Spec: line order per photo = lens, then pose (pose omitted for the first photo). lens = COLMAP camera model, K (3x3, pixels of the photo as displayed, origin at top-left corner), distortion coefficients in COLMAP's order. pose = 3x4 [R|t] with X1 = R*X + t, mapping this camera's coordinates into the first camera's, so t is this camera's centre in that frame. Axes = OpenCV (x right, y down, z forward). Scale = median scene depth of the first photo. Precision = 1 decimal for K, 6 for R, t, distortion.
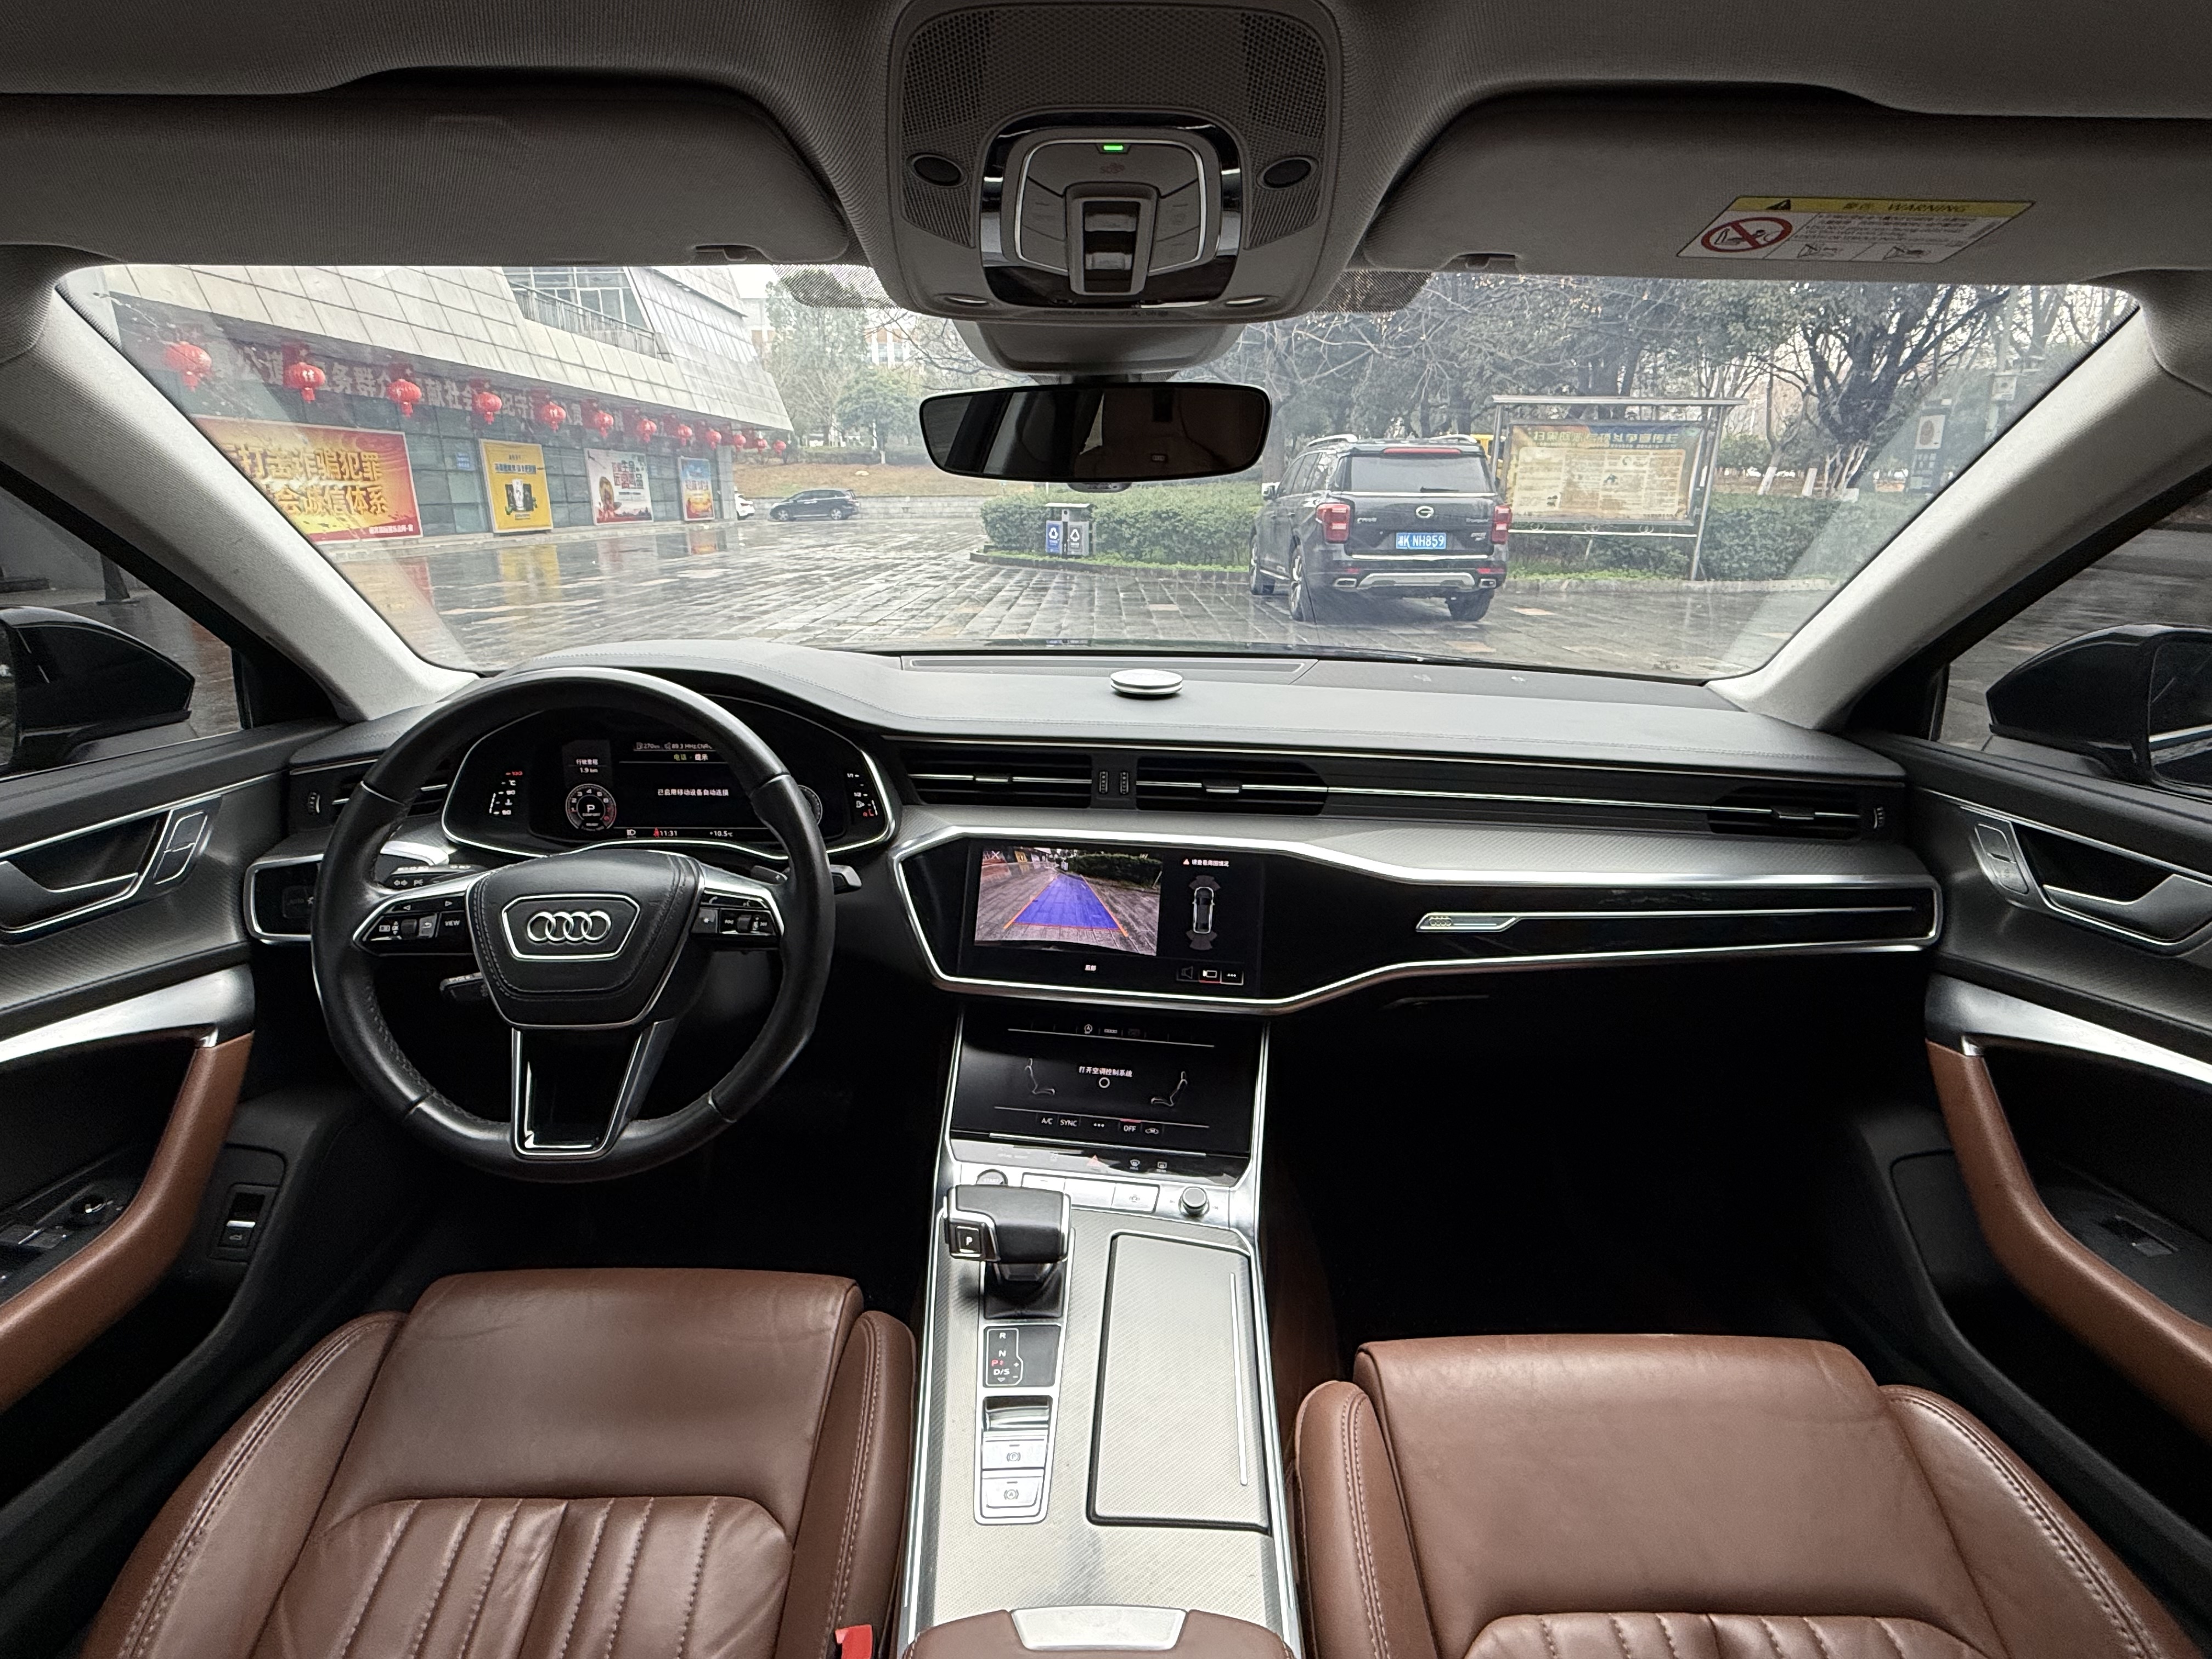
lens RADIAL K [[1114.7, 0, 1116.9], [0, 1114.7, 831.9], [0, 0, 1]] dist [0.000764, 0.001789]
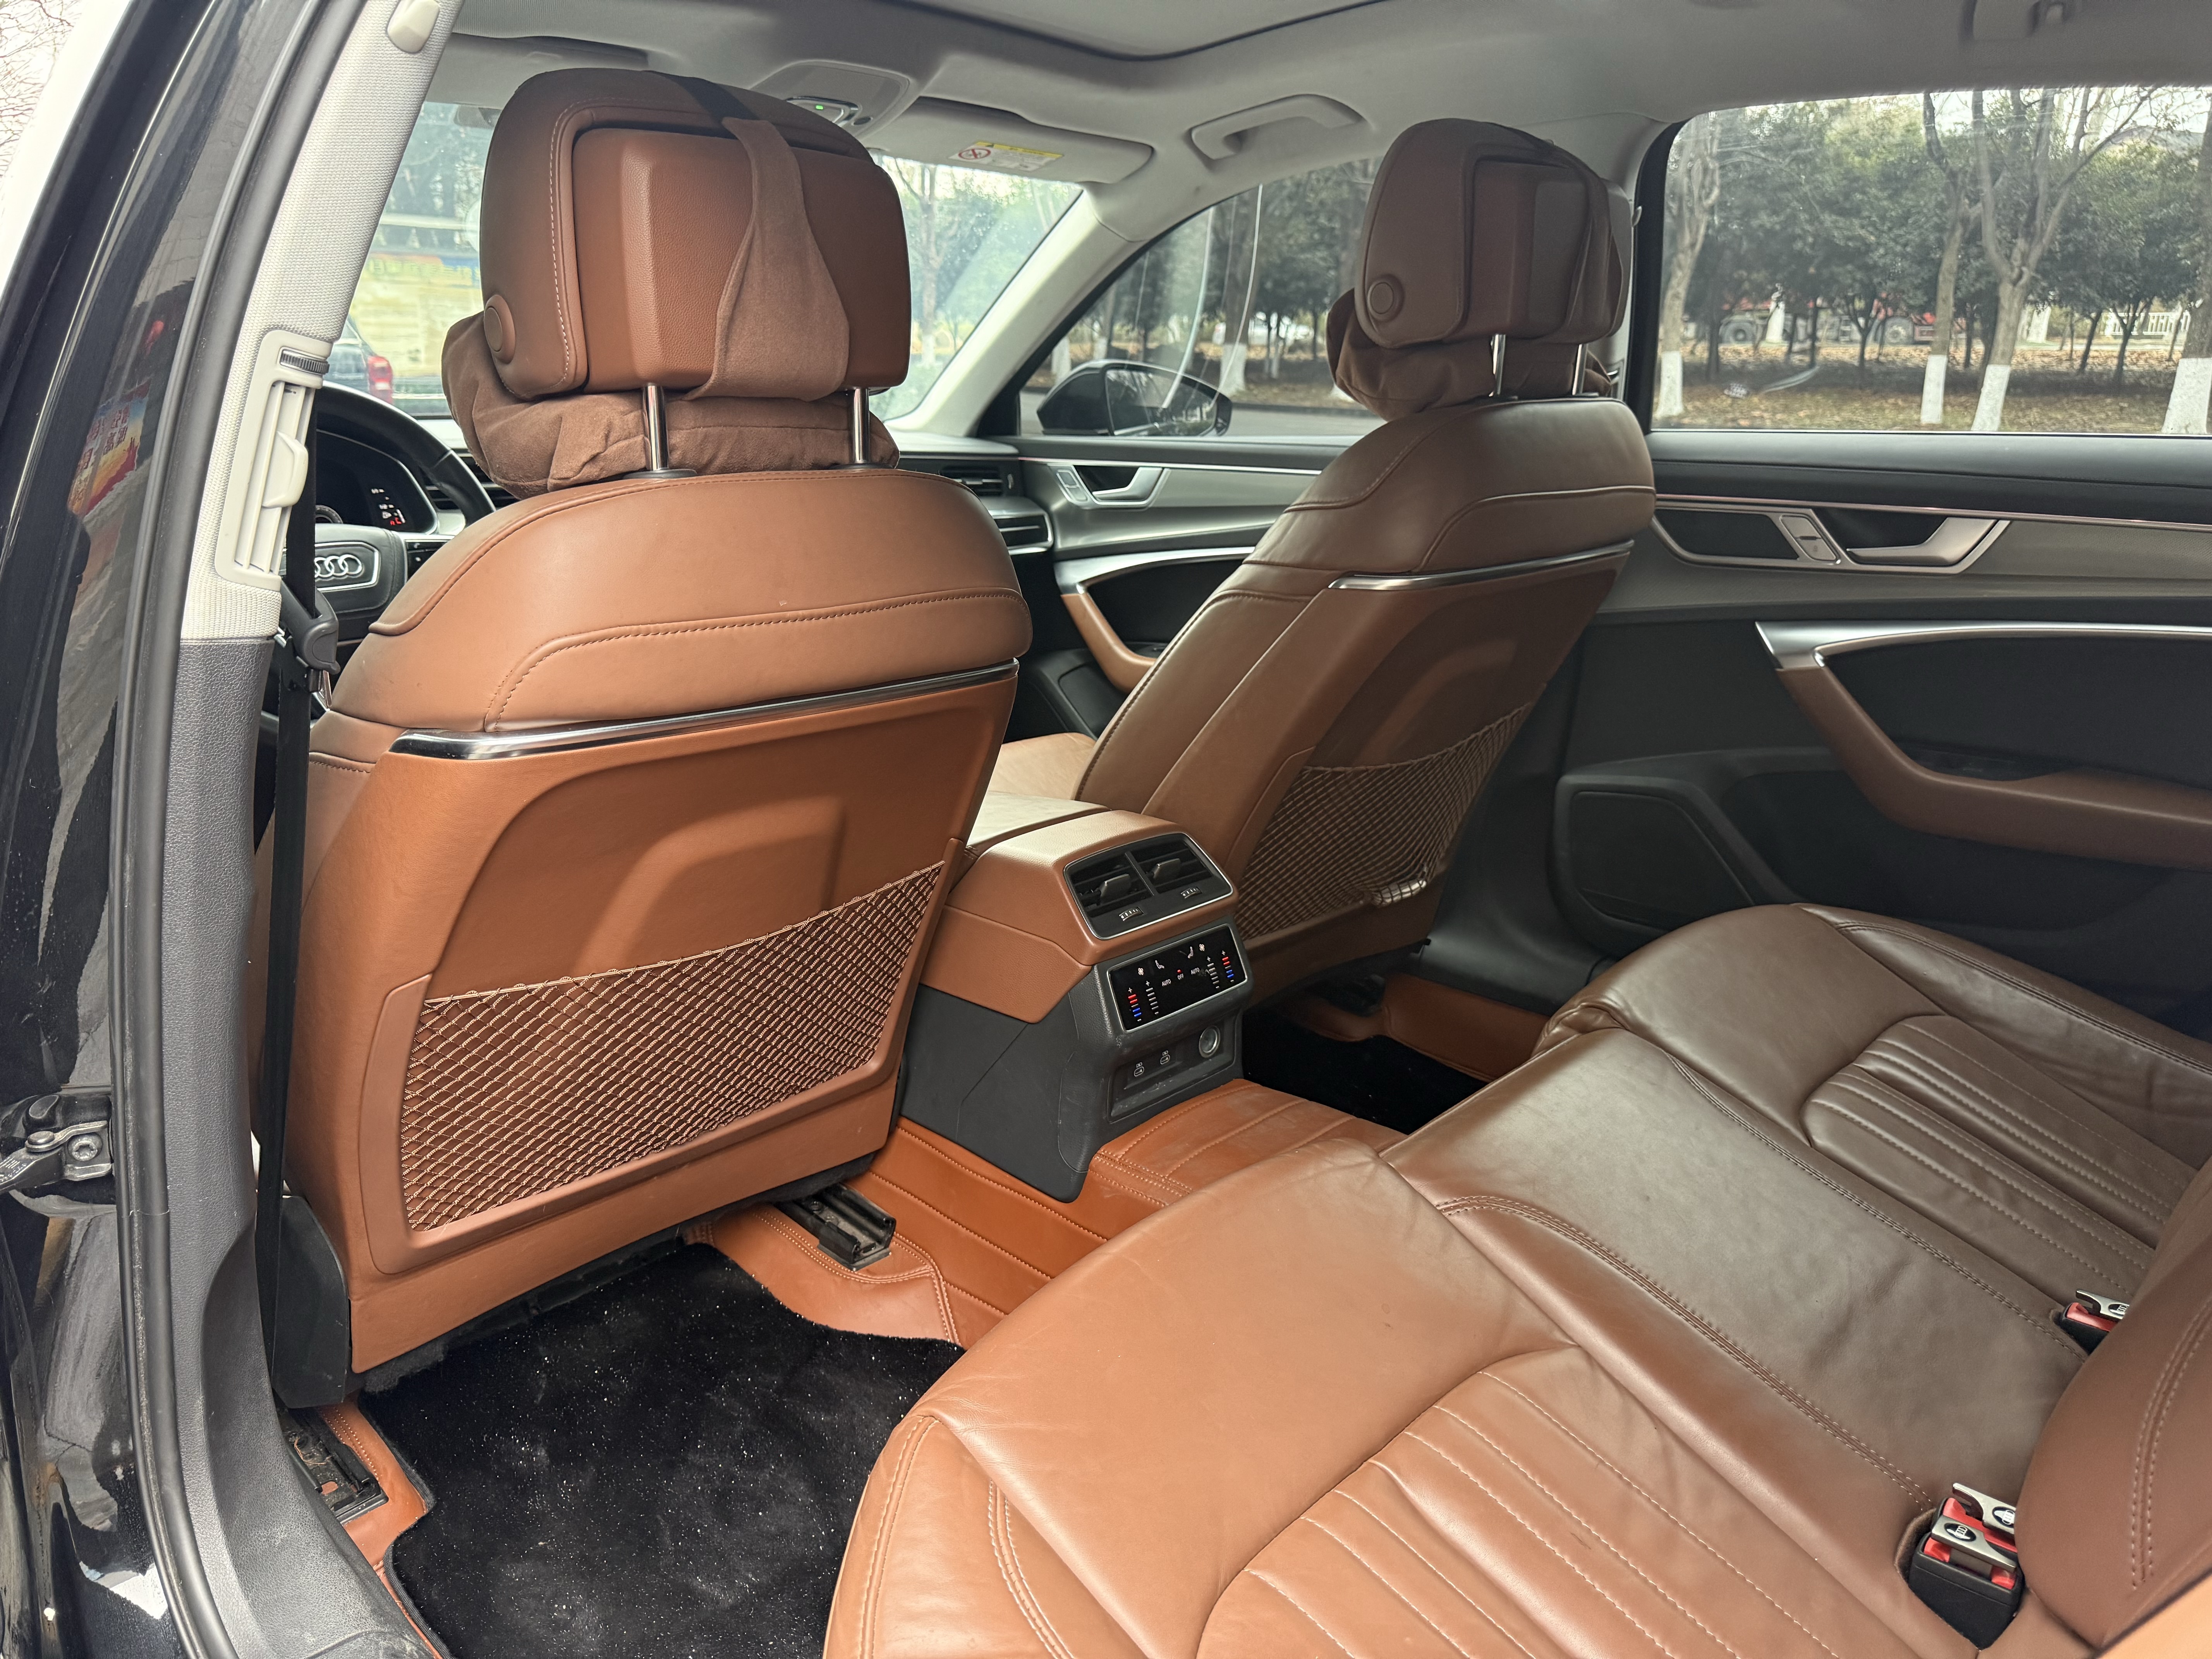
lens RADIAL K [[1595.1, 0, 1106.0], [0, 1595.1, 829.5], [0, 0, 1]] dist [0.005395, -0.003731]
pose [[0.710682, -0.197736, 0.675153, -0.699607], [0.201831, 0.976652, 0.073585, 0.263731], [-0.673940, 0.083971, 0.733998, -0.606384]]
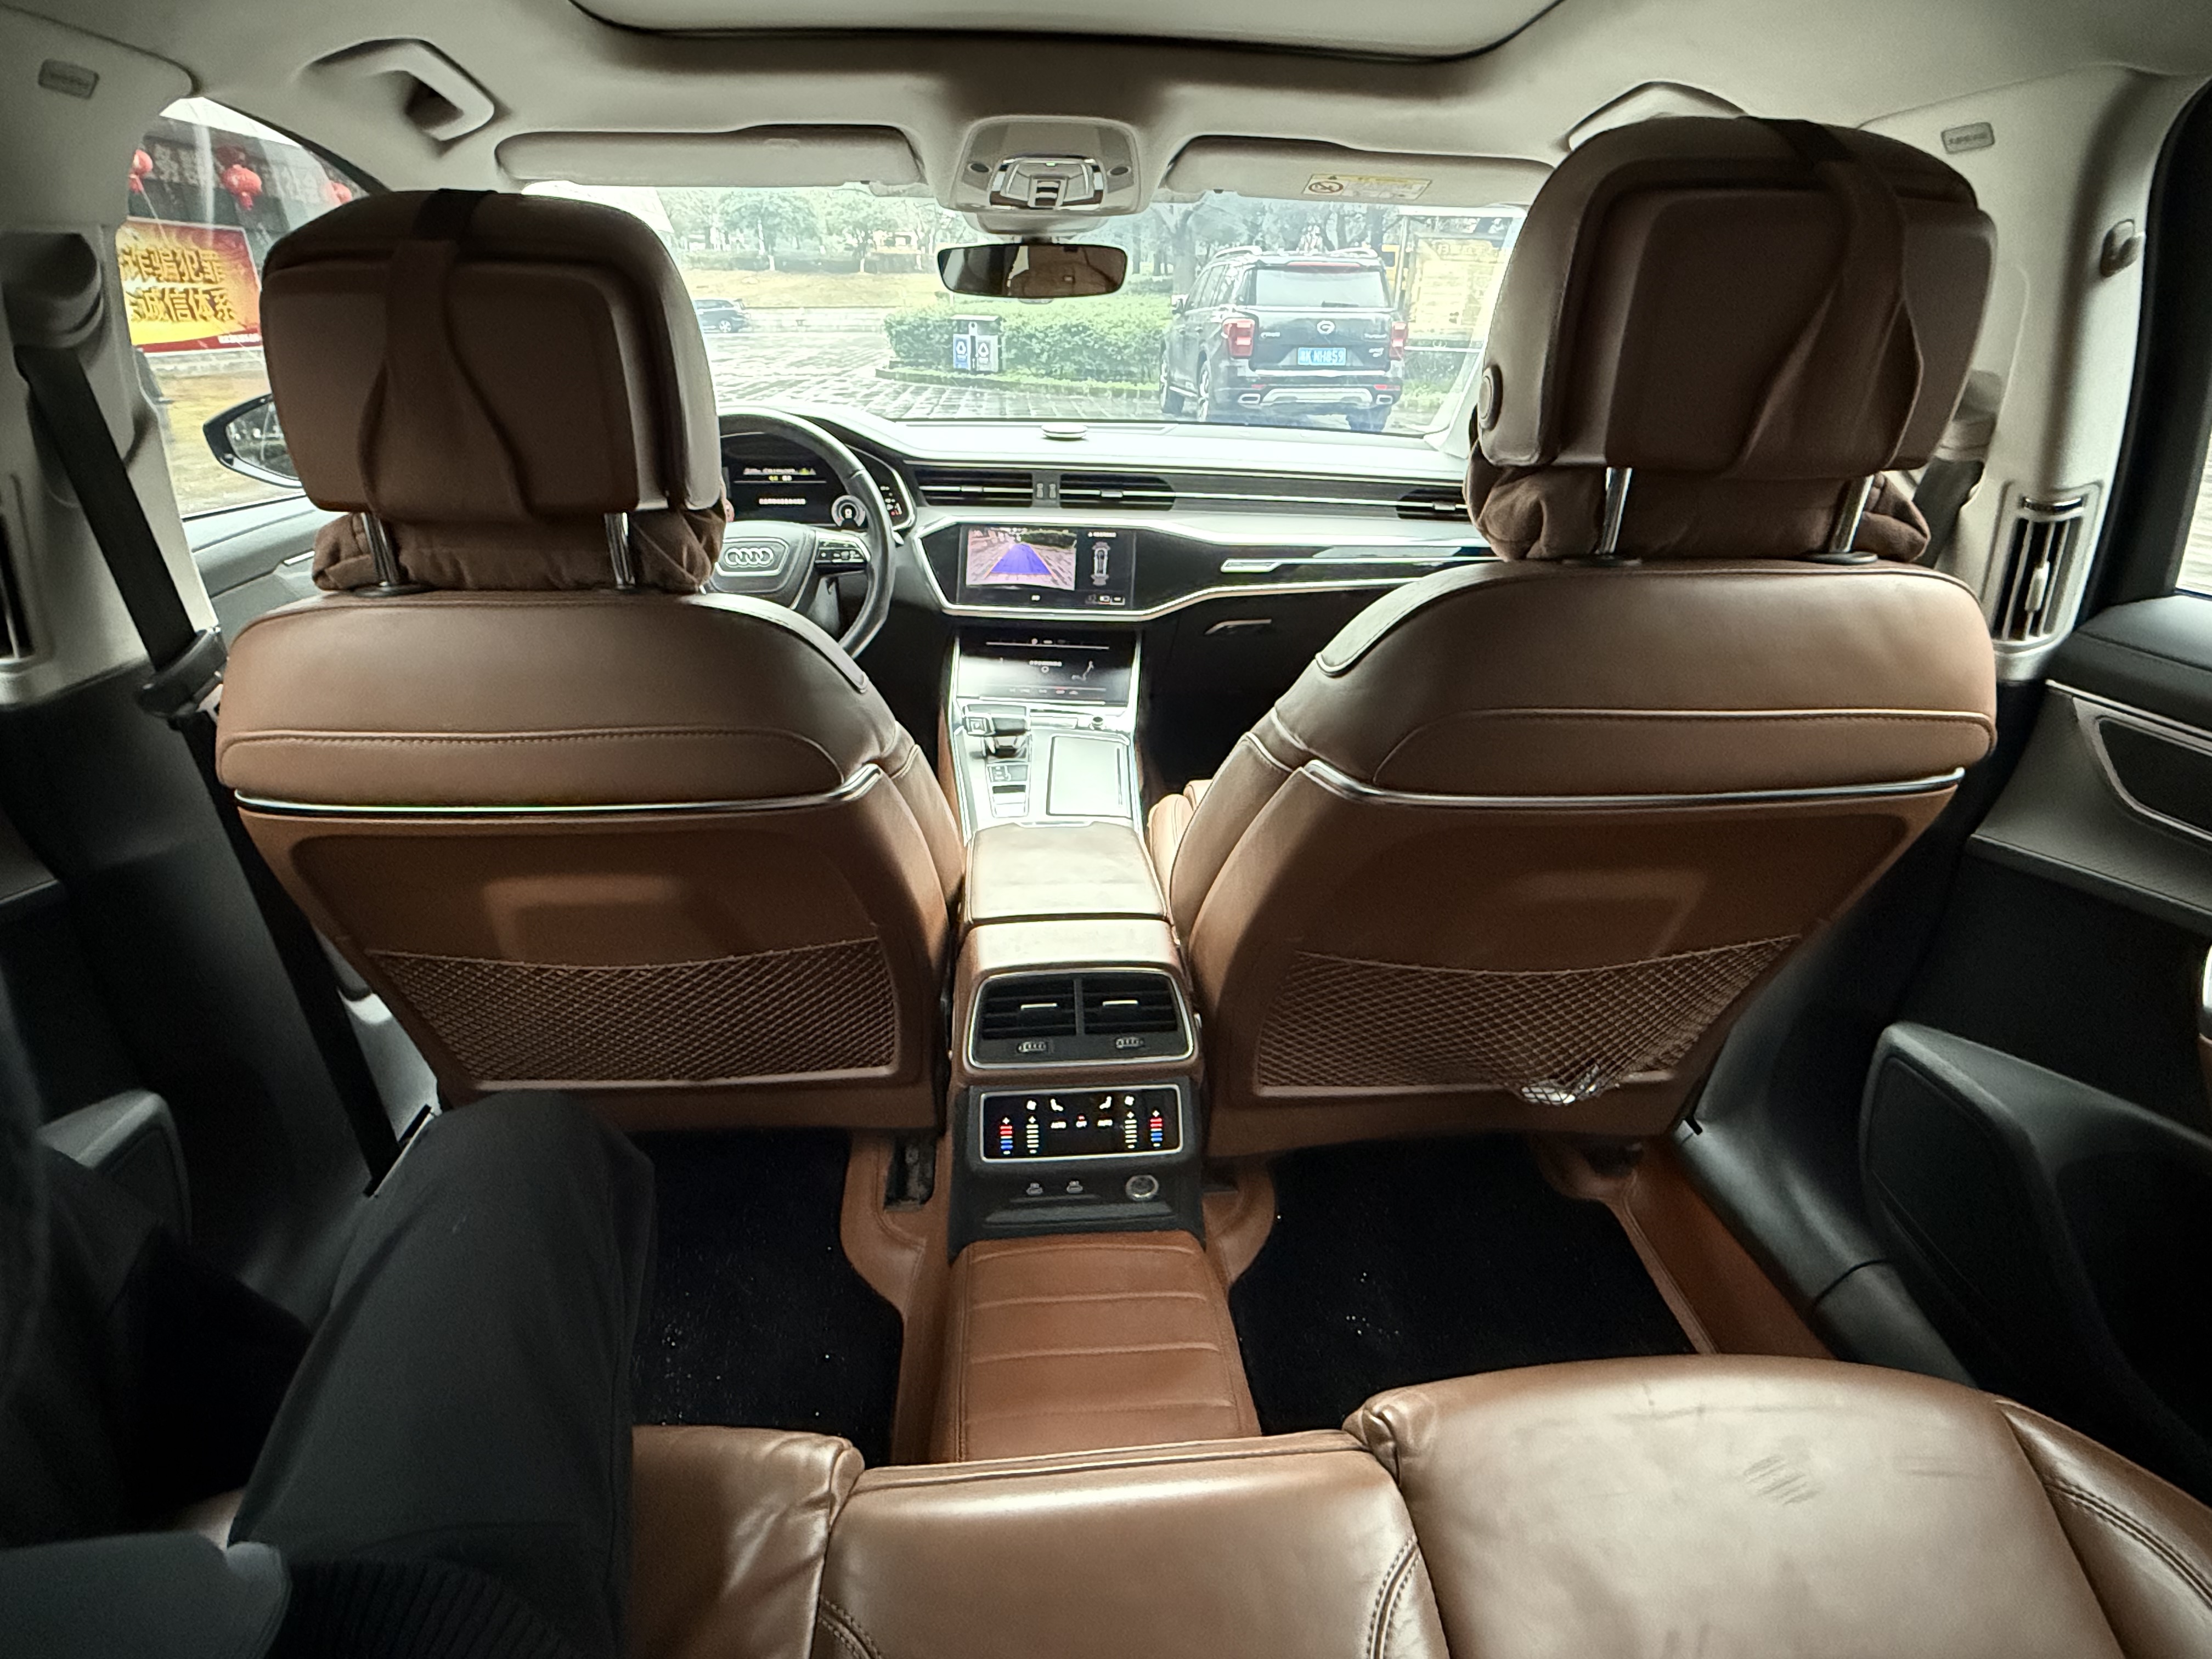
lens RADIAL K [[1114.7, 0, 1116.9], [0, 1114.7, 831.9], [0, 0, 1]] dist [0.000764, 0.001789]
pose [[0.997087, -0.025053, 0.072038, -0.022441], [0.014320, 0.989207, 0.145822, 0.163058], [-0.074914, -0.144365, 0.986685, -0.535674]]
